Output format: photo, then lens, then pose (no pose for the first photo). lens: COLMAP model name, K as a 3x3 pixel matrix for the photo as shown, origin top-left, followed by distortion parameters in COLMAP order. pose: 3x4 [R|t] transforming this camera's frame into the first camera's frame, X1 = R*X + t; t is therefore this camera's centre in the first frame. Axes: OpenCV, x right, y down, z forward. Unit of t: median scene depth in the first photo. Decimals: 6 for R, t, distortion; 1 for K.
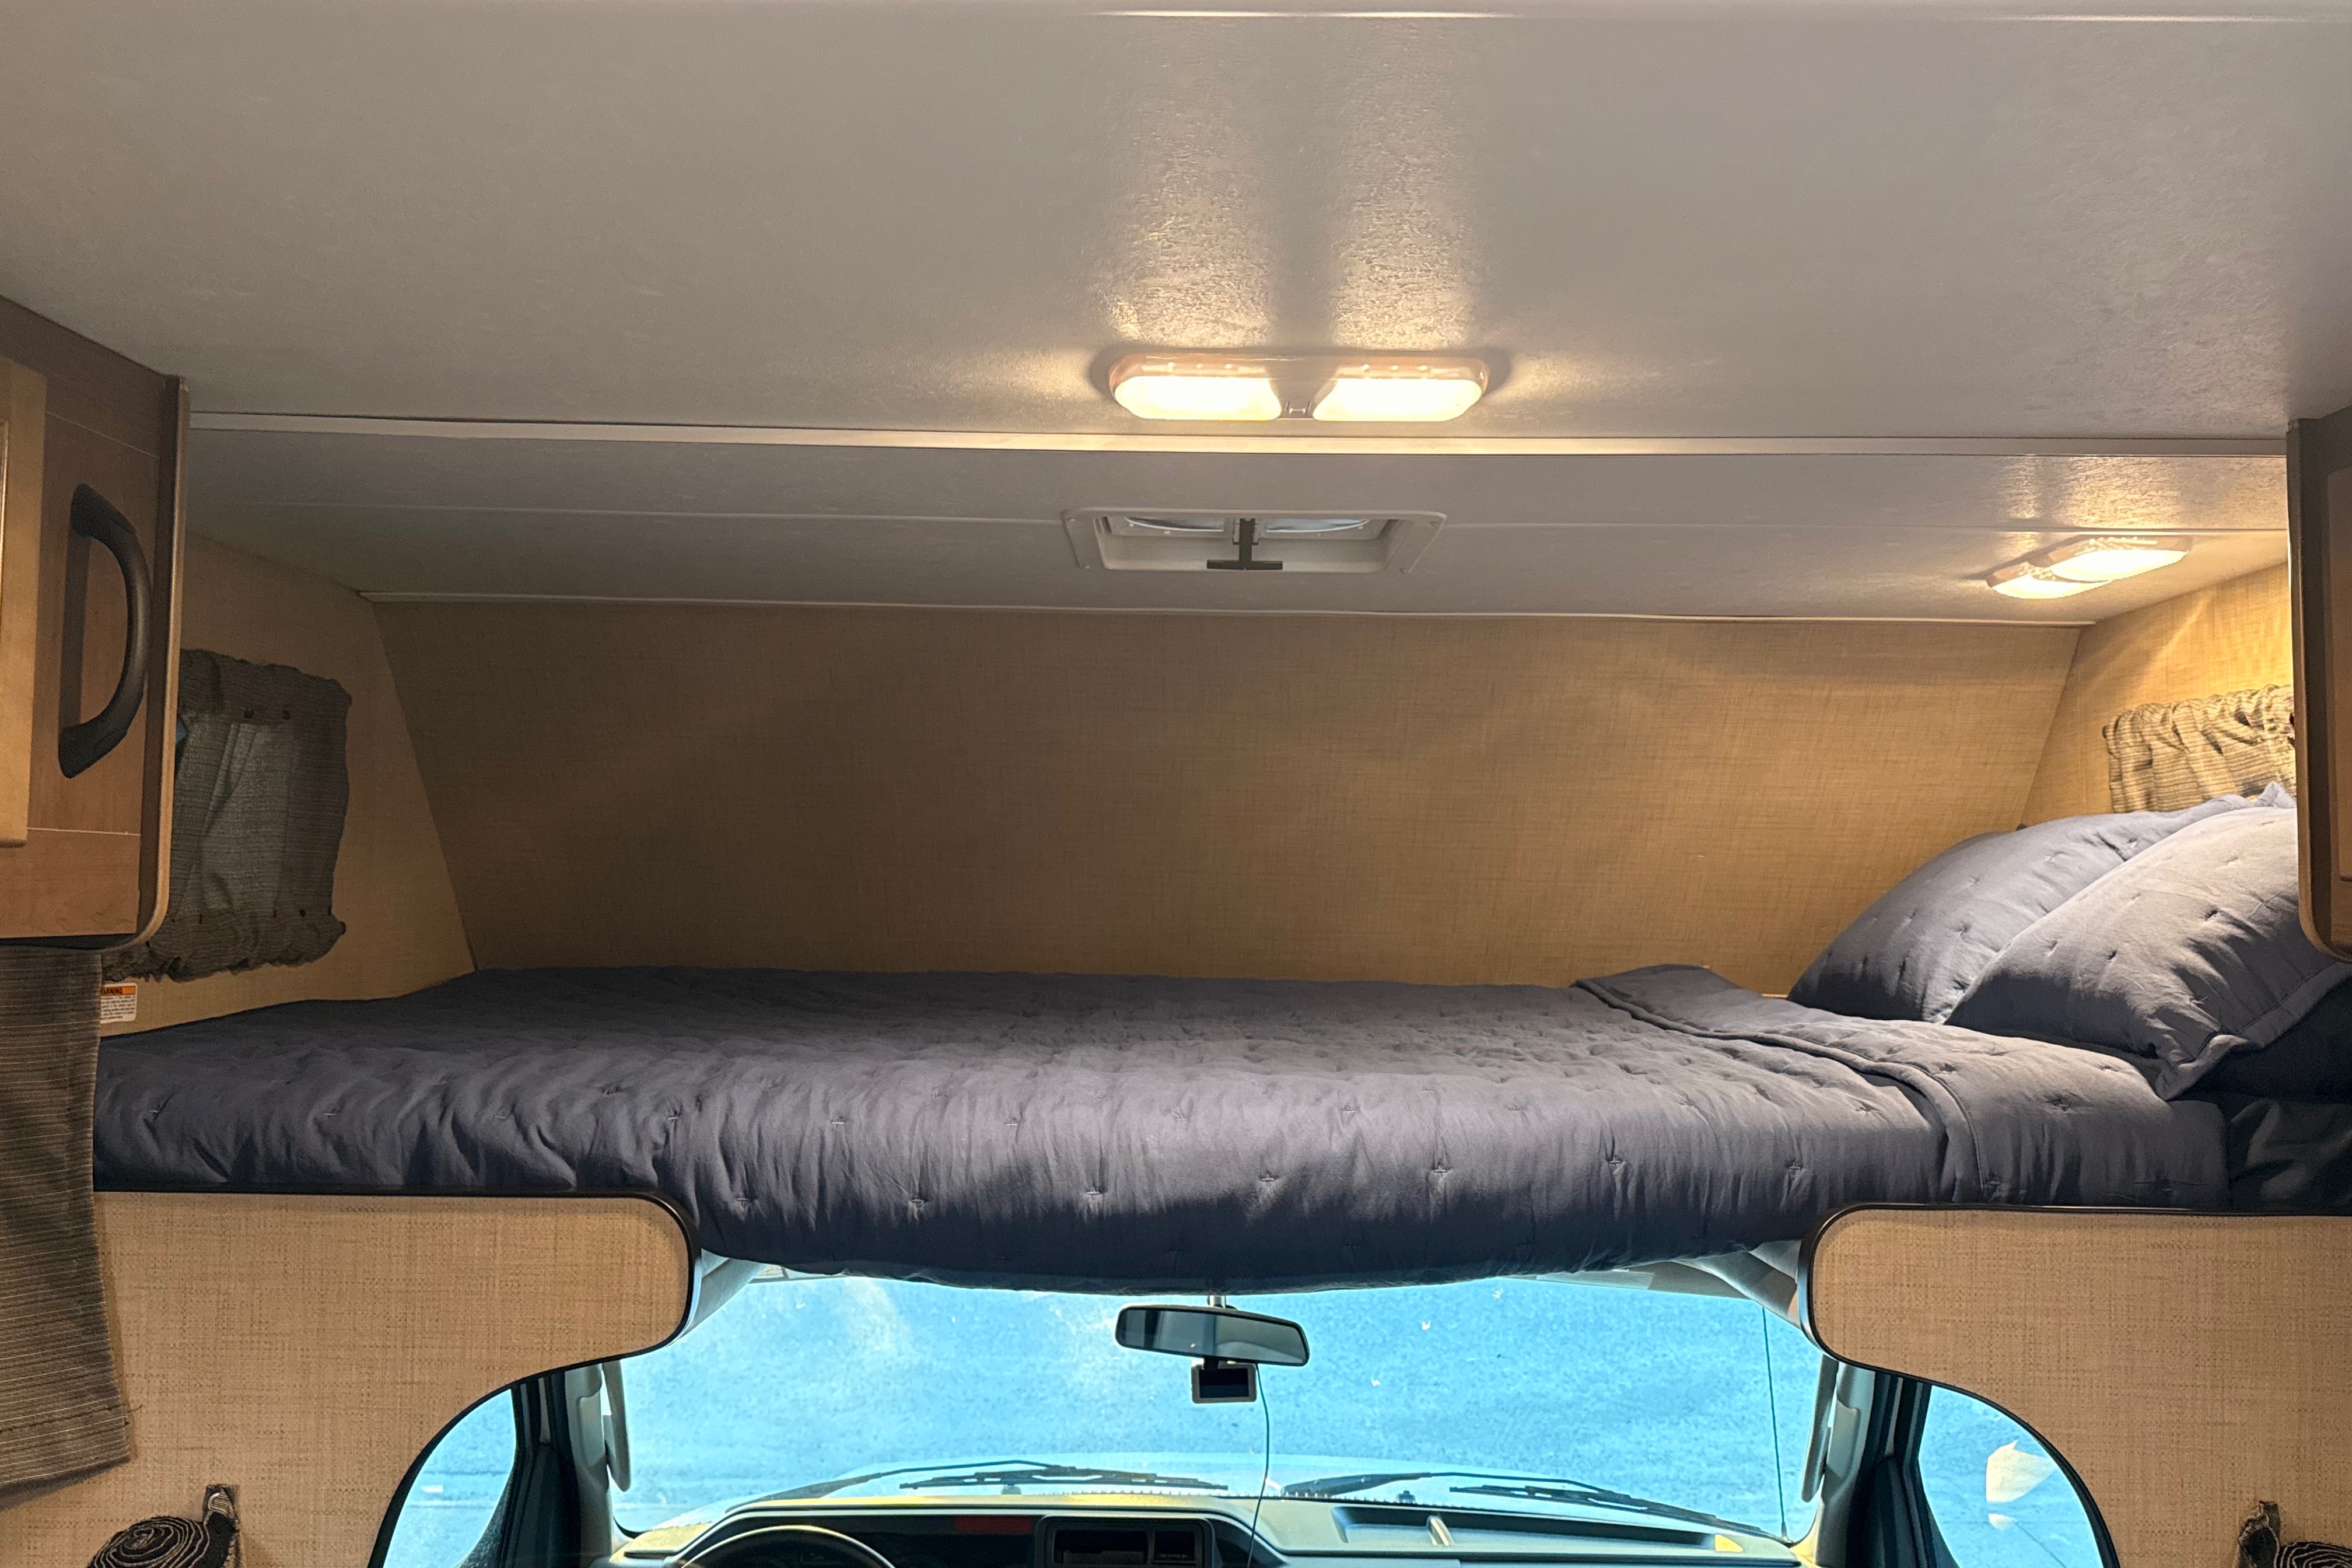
lens RADIAL K [[1897.1, 0, 1176.0], [0, 1897.1, 784.0], [0, 0, 1]] dist [0.085864, -0.115931]
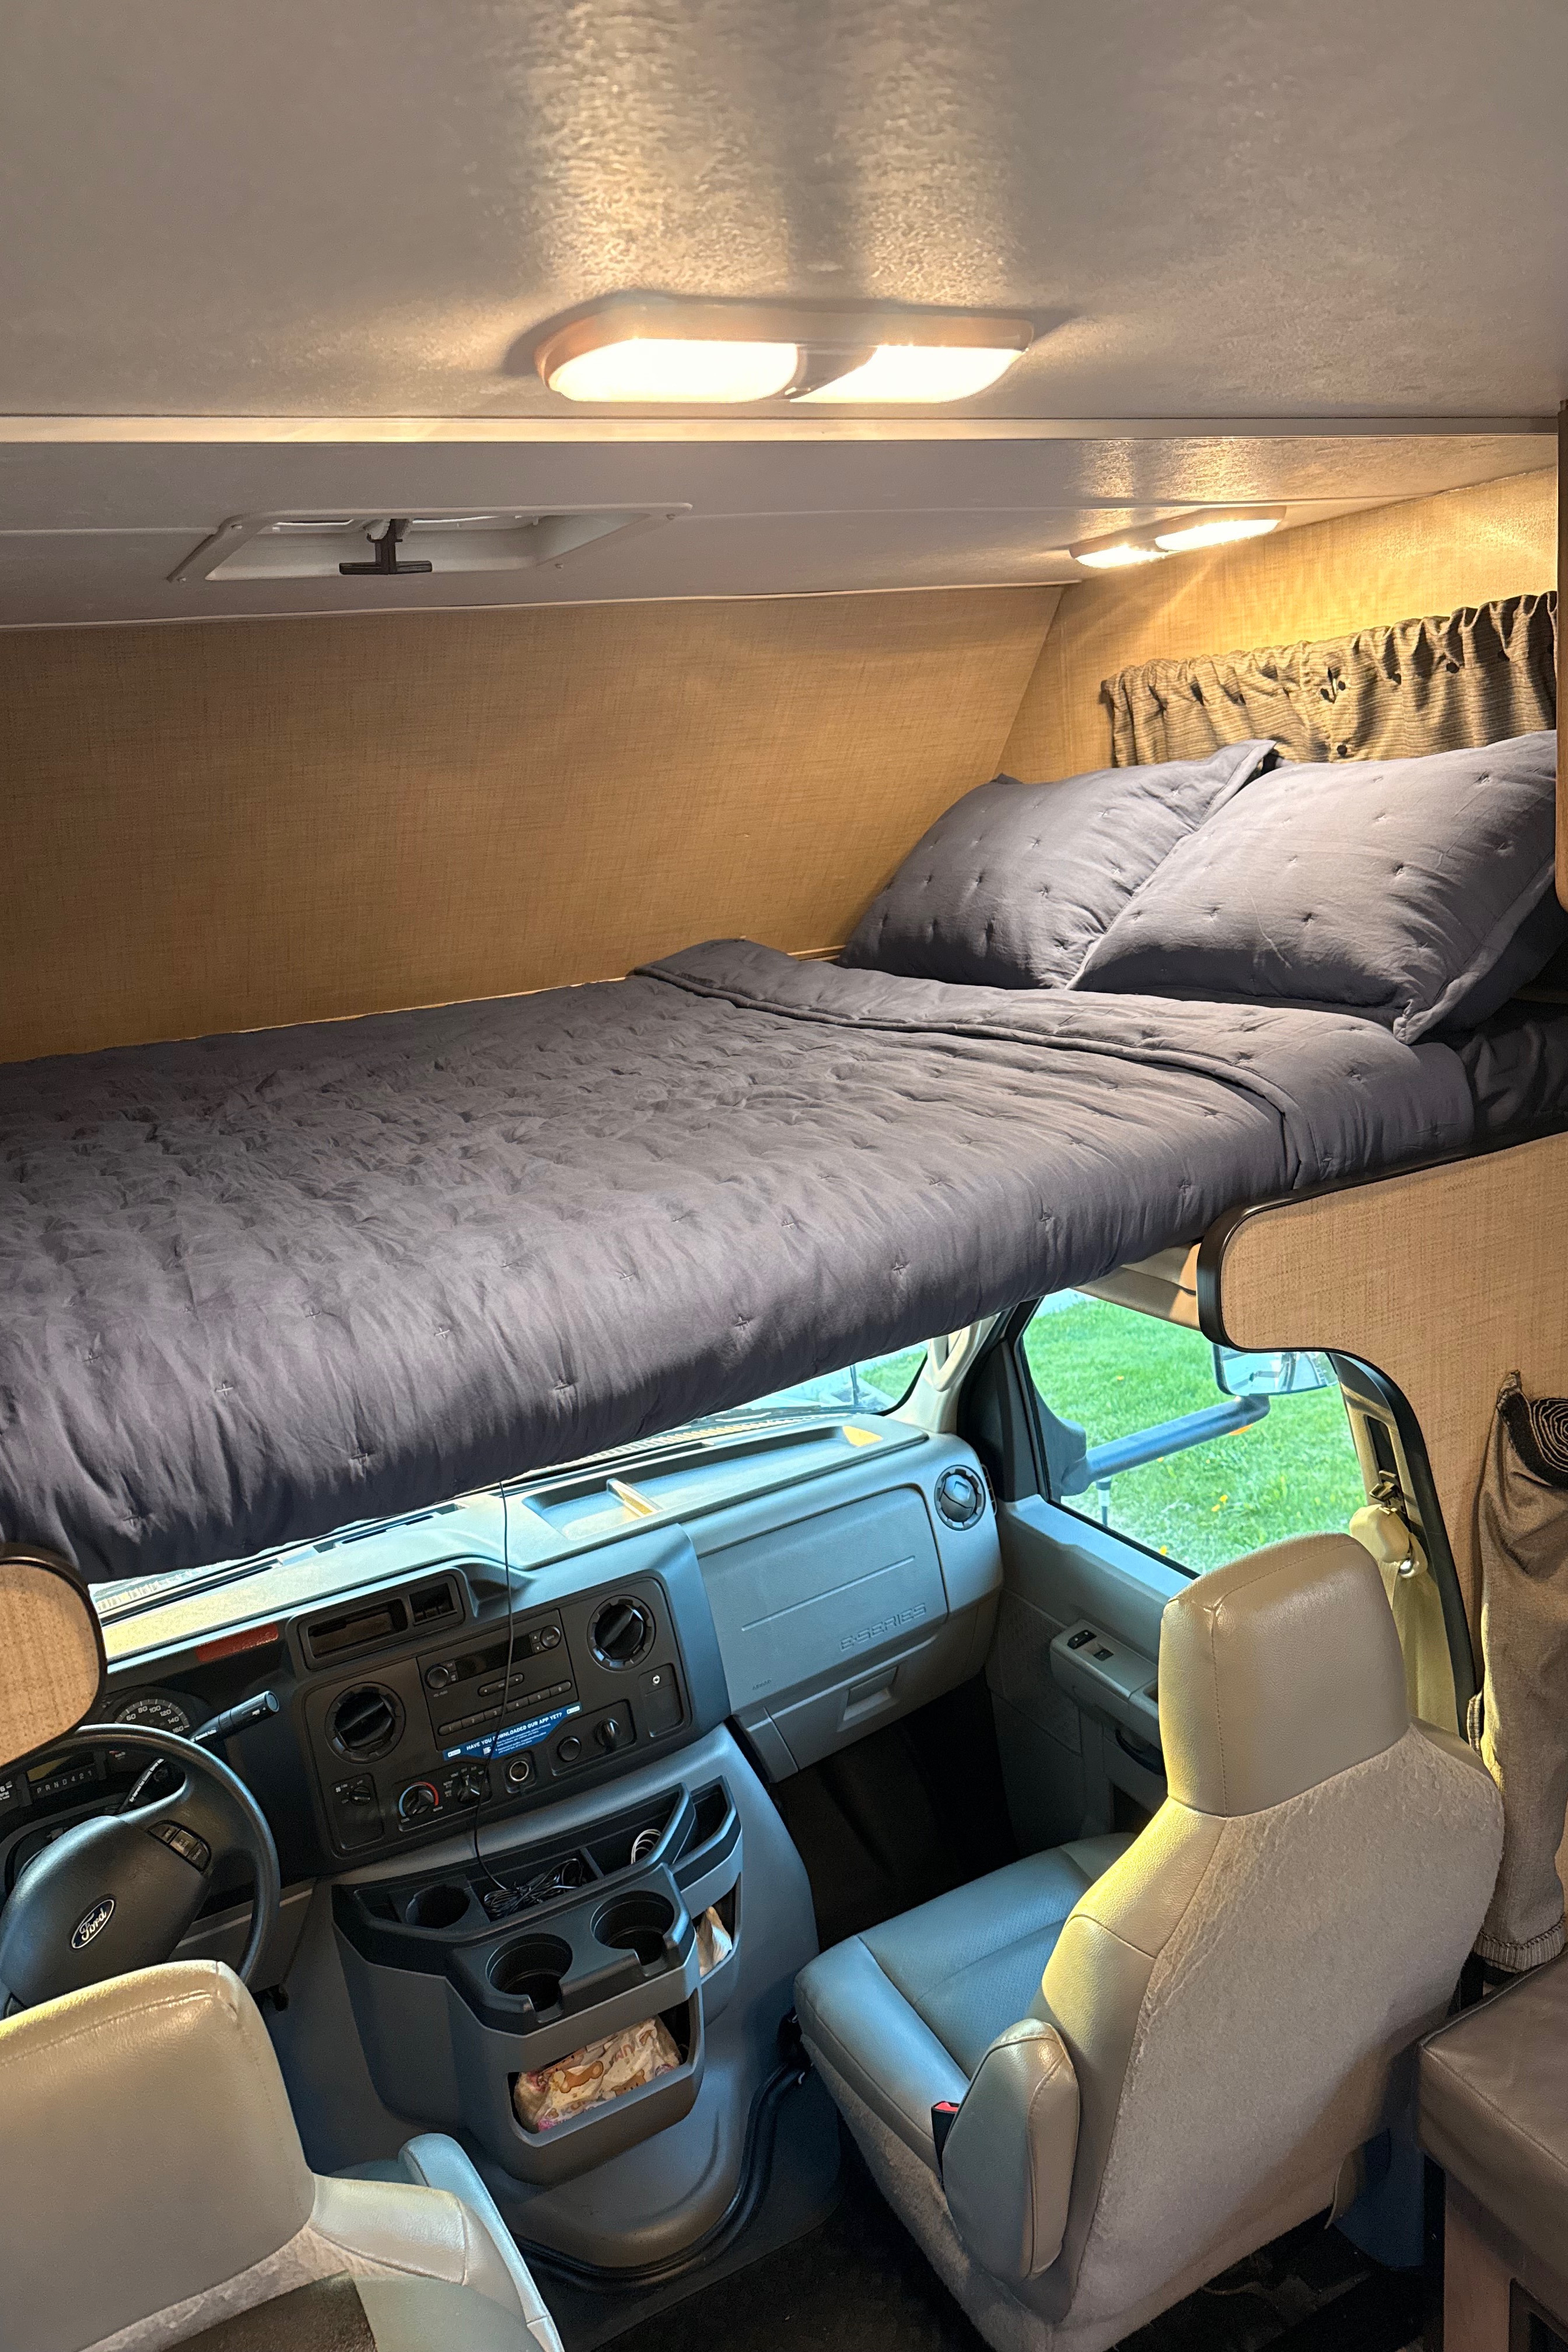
lens RADIAL K [[1651.0, 0, 825.8], [0, 1651.0, 1179.8], [0, 0, 1]] dist [0.175562, -0.384894]
pose [[0.877991, -0.204486, 0.432802, -0.213137], [0.081672, 0.954899, 0.285479, -0.068893], [-0.471659, -0.215300, 0.855093, 0.283093]]
